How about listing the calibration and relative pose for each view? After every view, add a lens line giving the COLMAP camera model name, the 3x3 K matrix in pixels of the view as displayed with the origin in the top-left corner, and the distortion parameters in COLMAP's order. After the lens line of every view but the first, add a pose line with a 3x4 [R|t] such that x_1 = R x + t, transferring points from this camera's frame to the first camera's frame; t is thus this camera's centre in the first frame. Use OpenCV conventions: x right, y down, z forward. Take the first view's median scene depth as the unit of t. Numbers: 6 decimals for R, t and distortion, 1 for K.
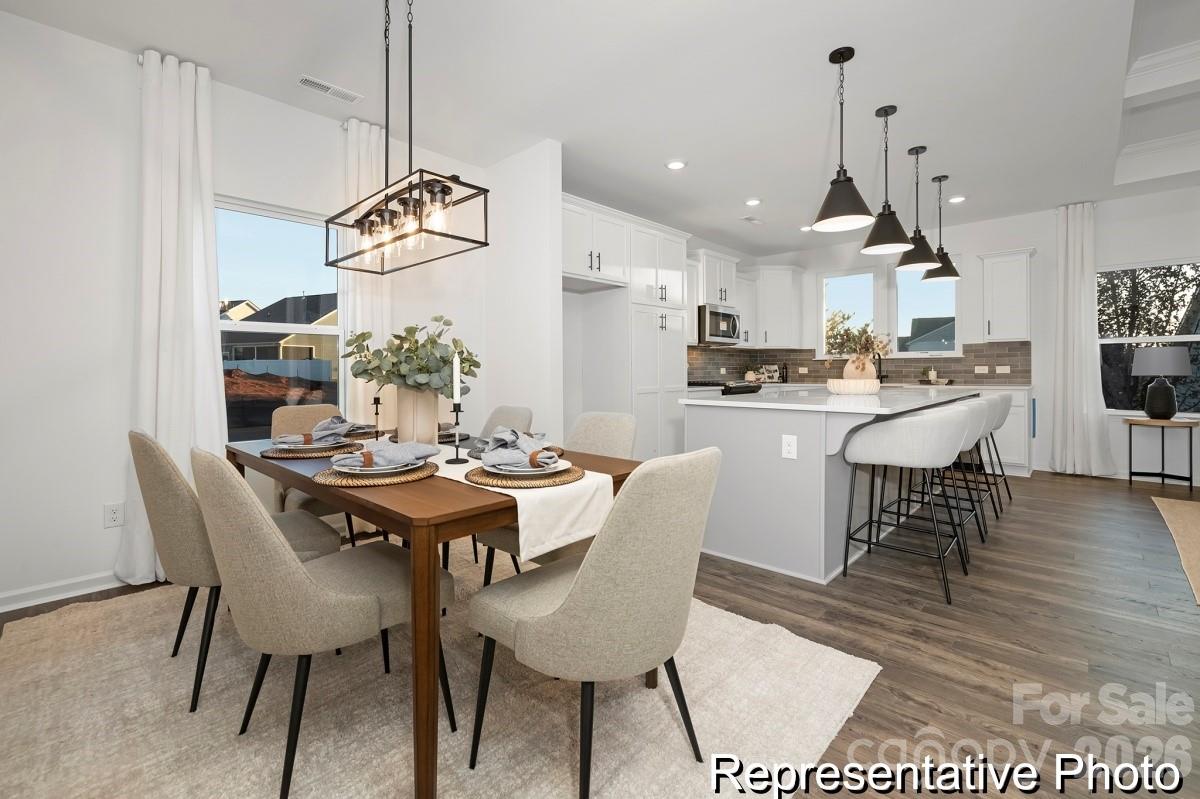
lens RADIAL K [[512.2, 0, 617.3], [0, 512.2, 371.8], [0, 0, 1]] dist [0.006271, 0.000061]
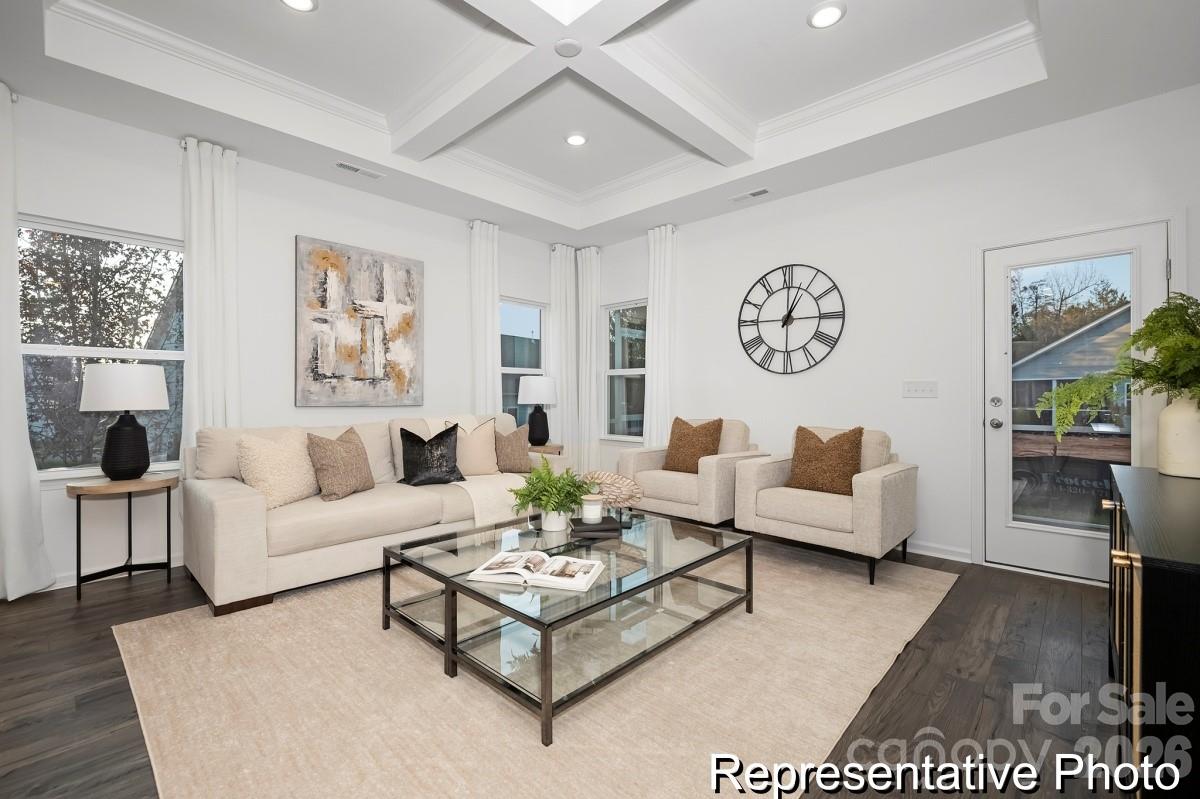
lens RADIAL K [[512.2, 0, 594.9], [0, 512.2, 400.0], [0, 0, 1]] dist [0.006271, 0.000061]
pose [[0.017987, 0.000327, 0.999838, 0.353157], [0.000631, 1.000000, -0.000339, -0.003769], [-0.999838, 0.000637, 0.017986, 0.338810]]
